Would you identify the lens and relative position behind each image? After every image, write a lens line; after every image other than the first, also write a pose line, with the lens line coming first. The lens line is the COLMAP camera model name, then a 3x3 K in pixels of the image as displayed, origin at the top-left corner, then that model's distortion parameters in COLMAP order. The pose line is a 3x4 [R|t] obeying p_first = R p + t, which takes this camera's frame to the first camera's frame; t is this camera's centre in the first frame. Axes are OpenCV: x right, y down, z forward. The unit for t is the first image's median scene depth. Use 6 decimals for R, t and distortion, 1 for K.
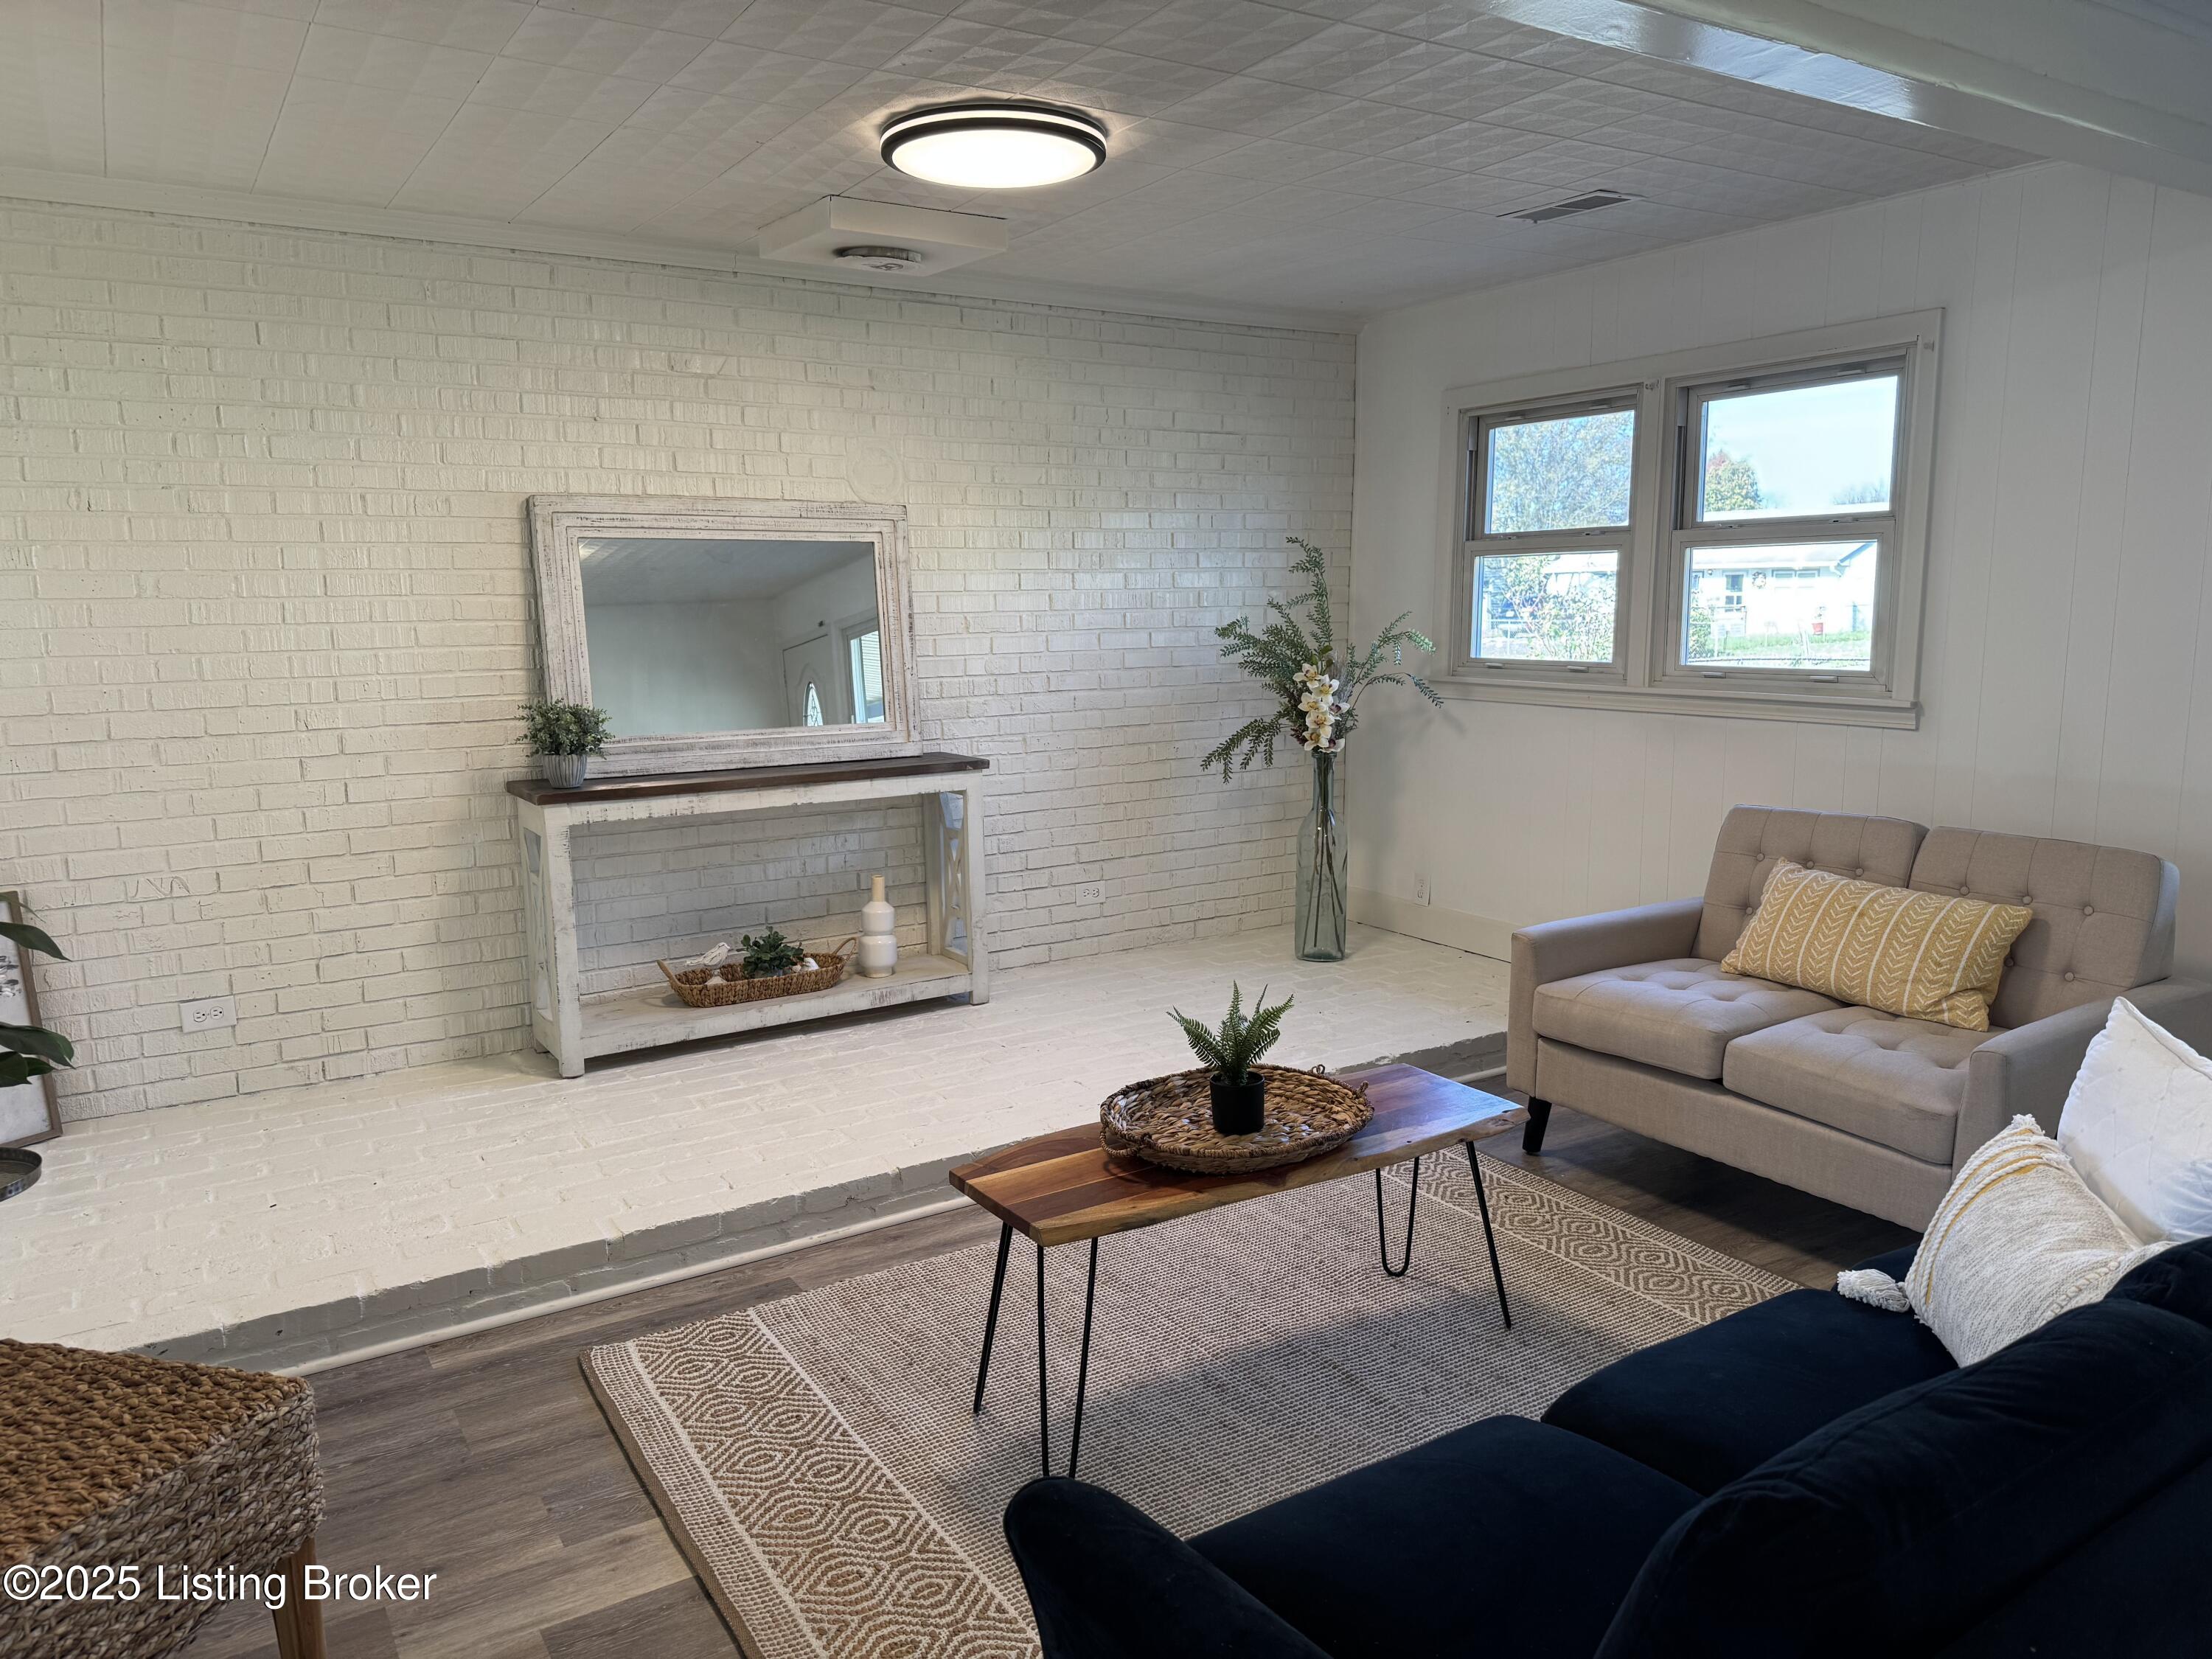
lens RADIAL K [[1557.4, 0, 1117.8], [0, 1557.4, 829.4], [0, 0, 1]] dist [0.075570, -0.092846]
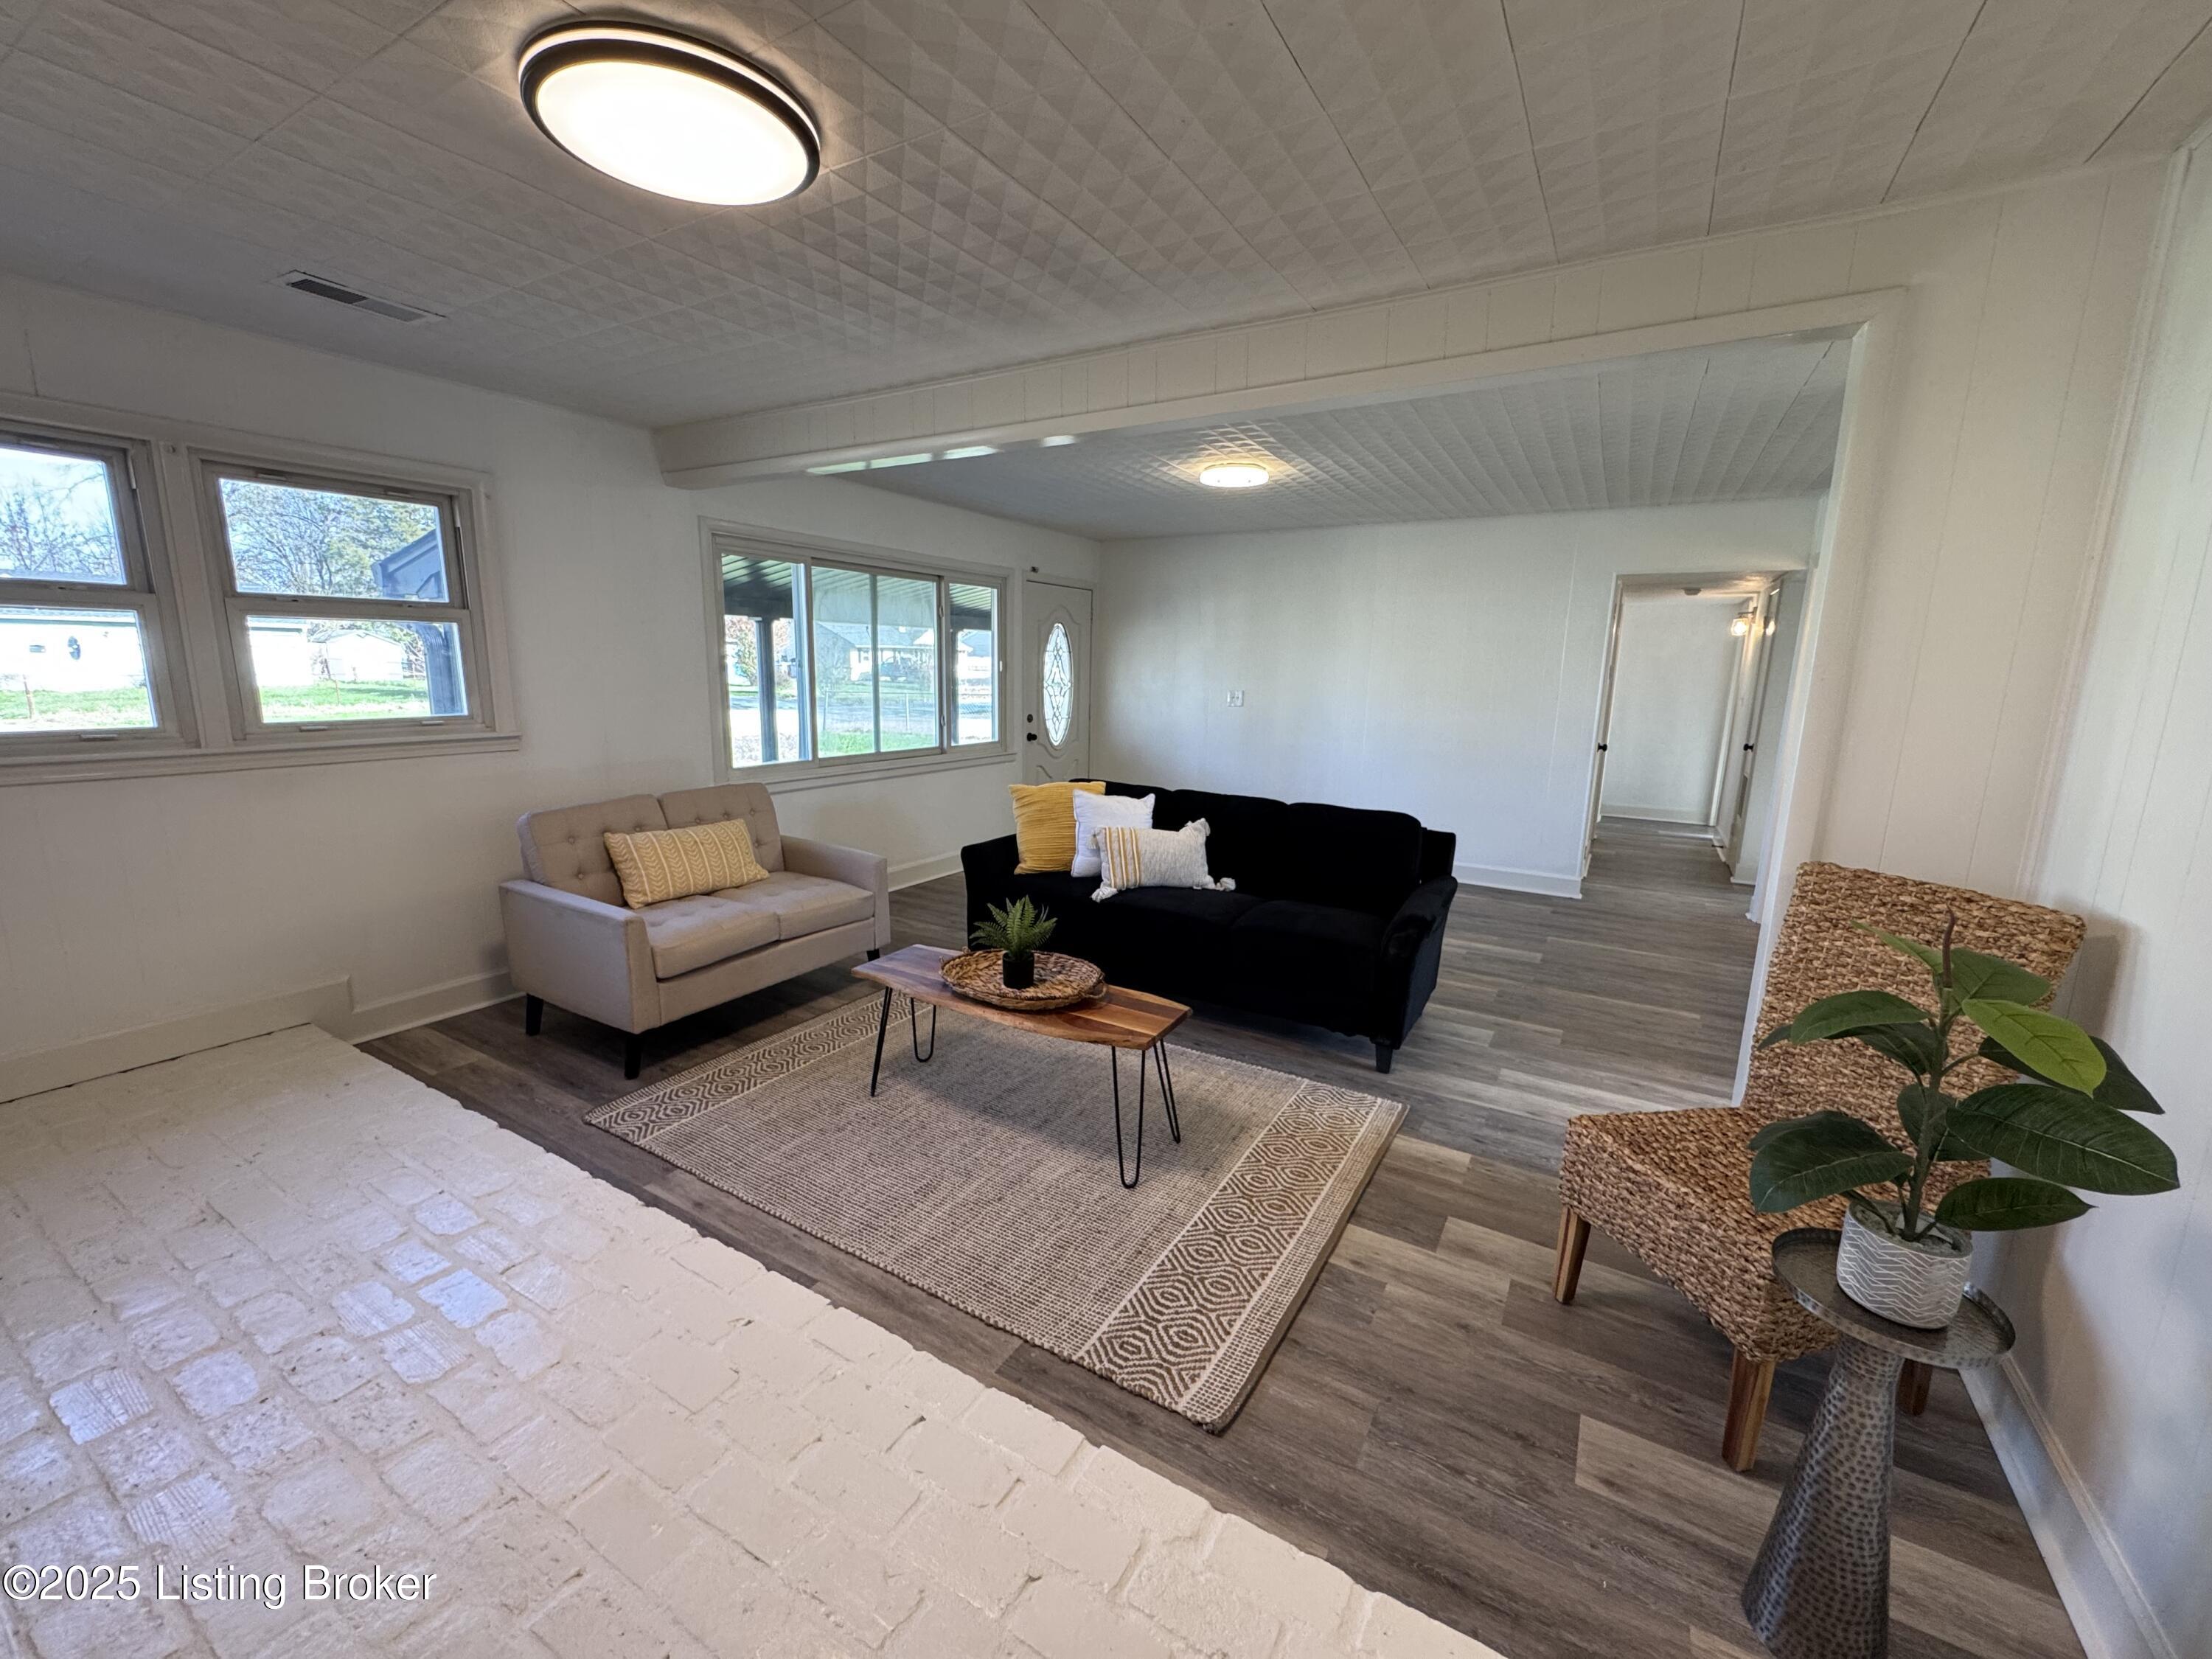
lens RADIAL K [[888.8, 0, 1106.0], [0, 888.8, 829.5], [0, 0, 1]] dist [0.000220, -0.000048]
pose [[-0.453559, -0.161078, 0.876549, -0.754324], [0.123650, 0.962646, 0.240881, -0.180073], [-0.882607, 0.217639, -0.416700, 1.241094]]
